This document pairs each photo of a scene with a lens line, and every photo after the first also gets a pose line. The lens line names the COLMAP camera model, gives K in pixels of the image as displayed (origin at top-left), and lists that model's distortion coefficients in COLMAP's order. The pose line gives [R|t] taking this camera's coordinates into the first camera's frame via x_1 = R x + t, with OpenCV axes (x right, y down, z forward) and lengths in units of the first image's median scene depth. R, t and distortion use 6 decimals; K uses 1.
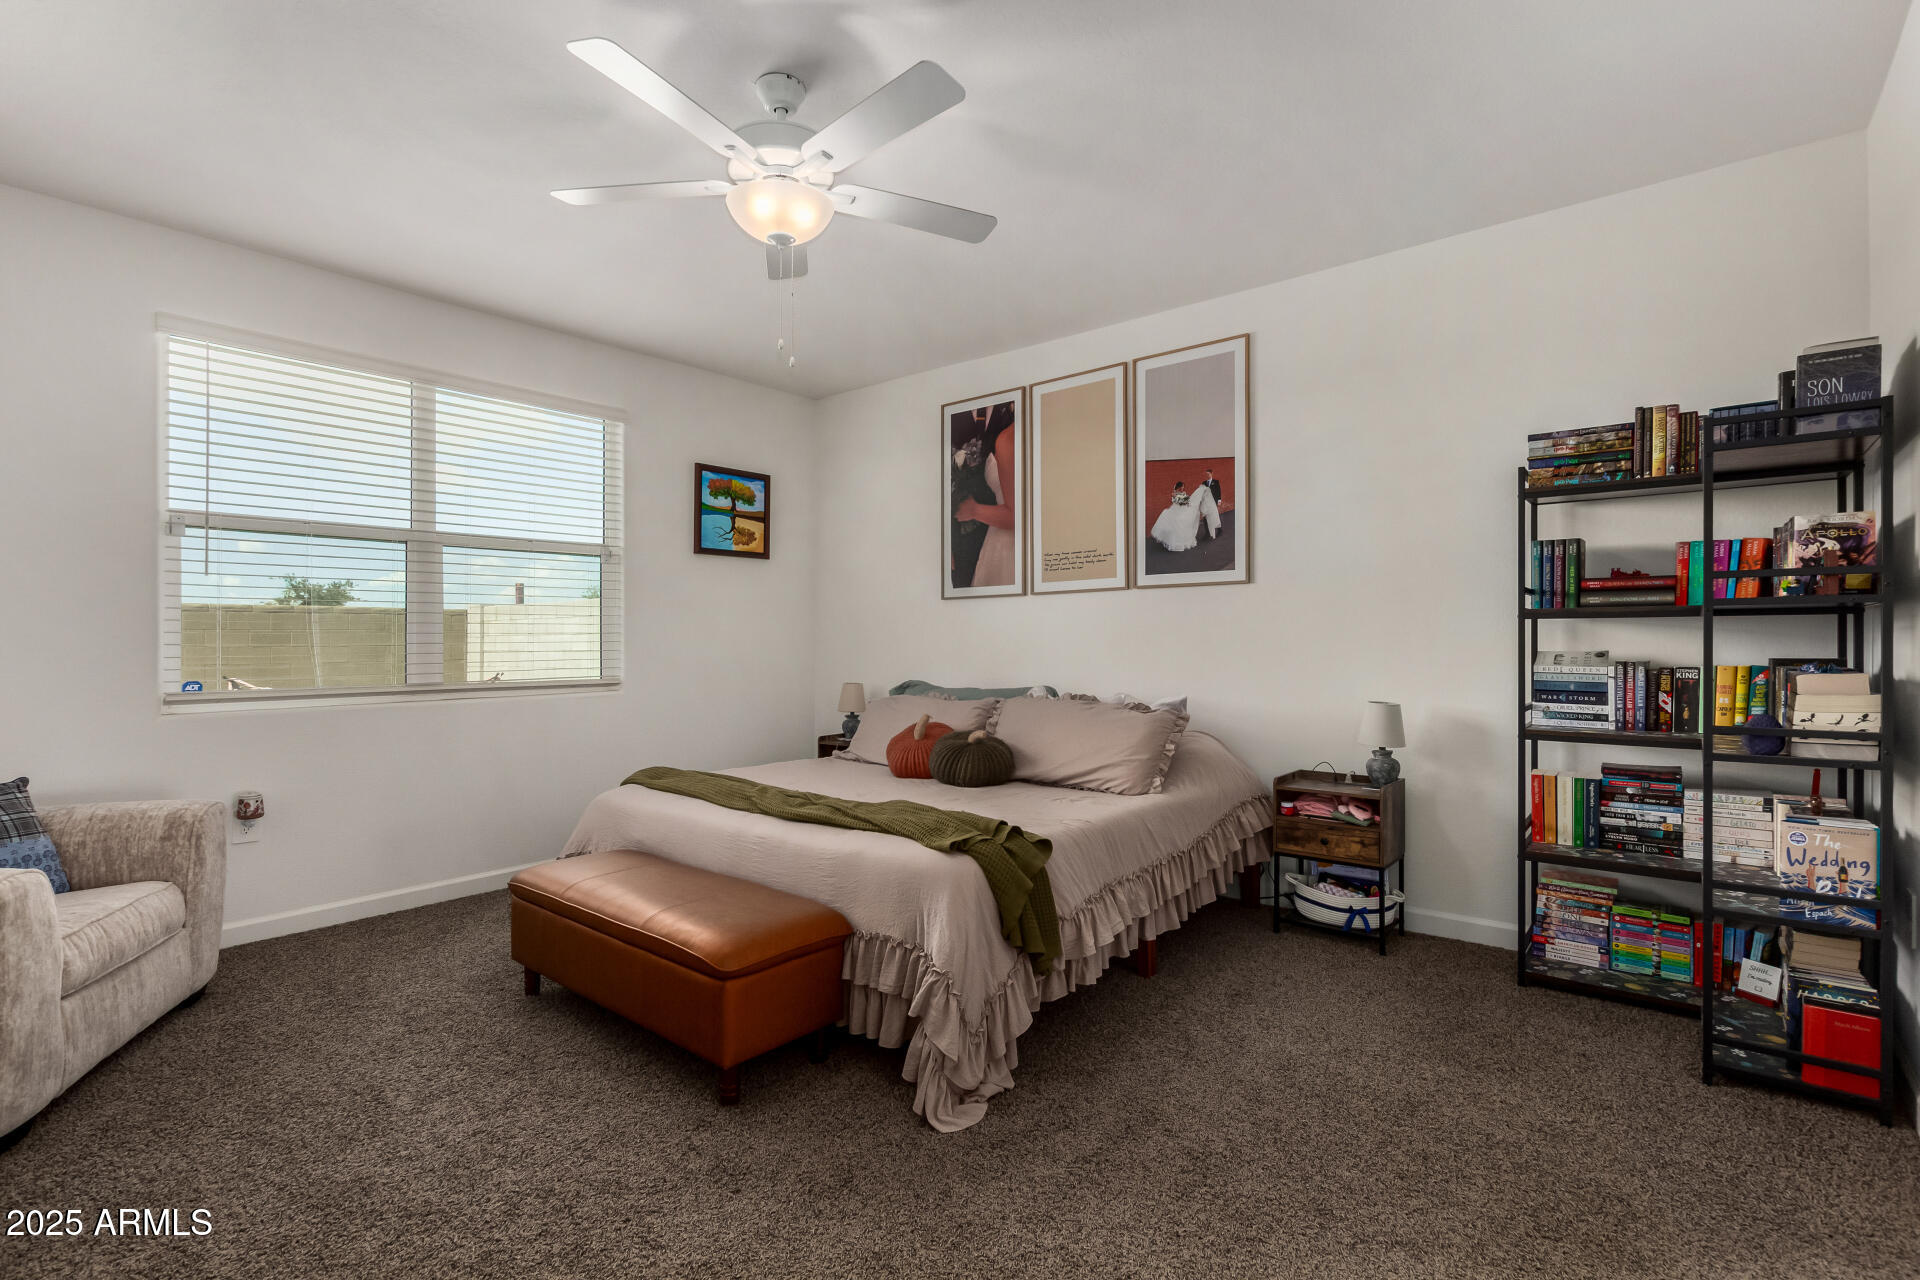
lens RADIAL K [[884.5, 0, 947.9], [0, 884.5, 641.4], [0, 0, 1]] dist [0.018160, -0.007268]
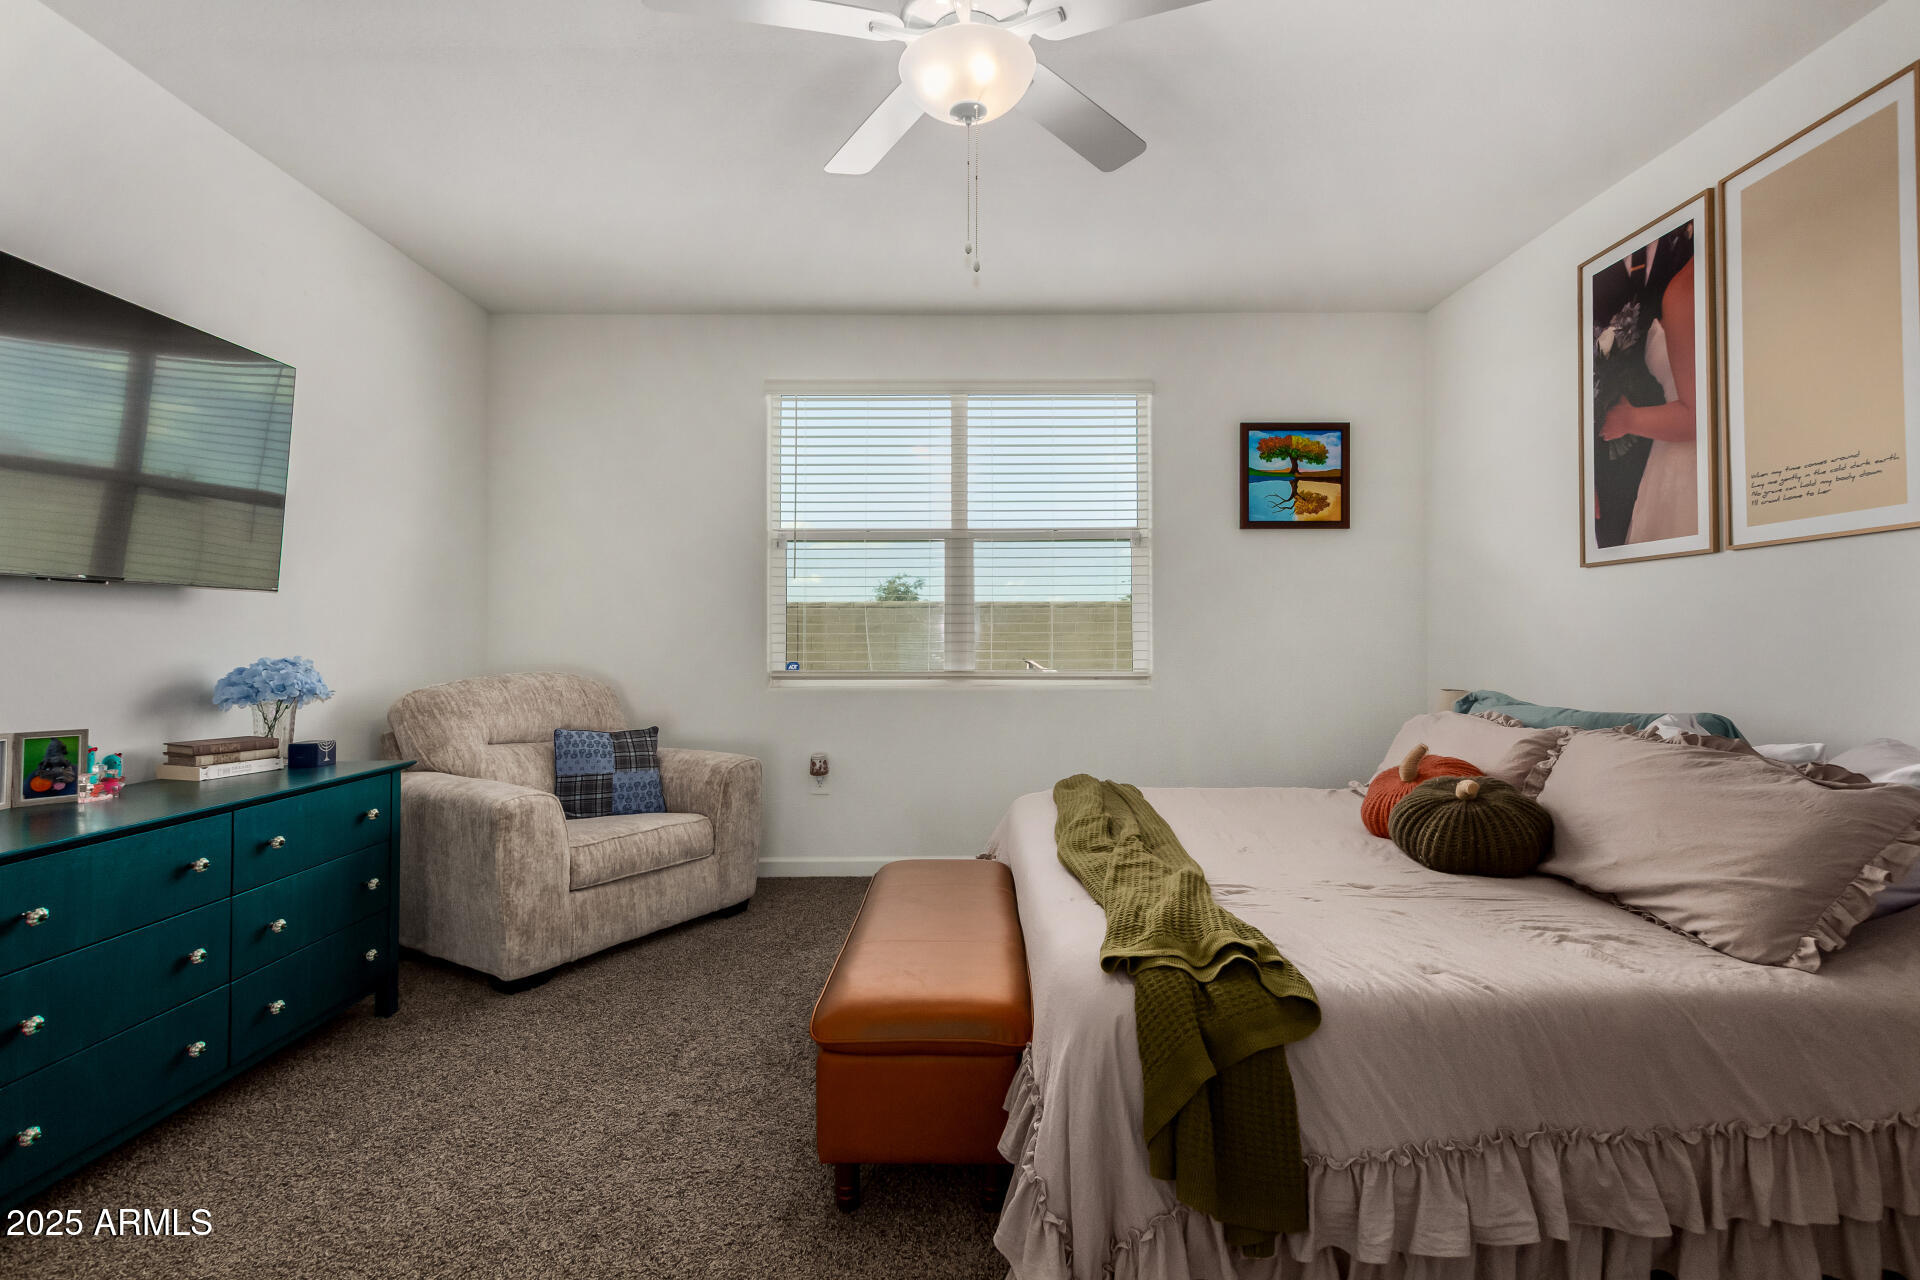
lens RADIAL K [[887.3, 0, 965.4], [0, 887.3, 619.8], [0, 0, 1]] dist [0.011558, -0.006993]
pose [[0.653639, -0.008406, -0.756760, 0.202623], [-0.001914, 0.999917, -0.012761, -0.000089], [0.756804, 0.009789, 0.653568, 0.256314]]
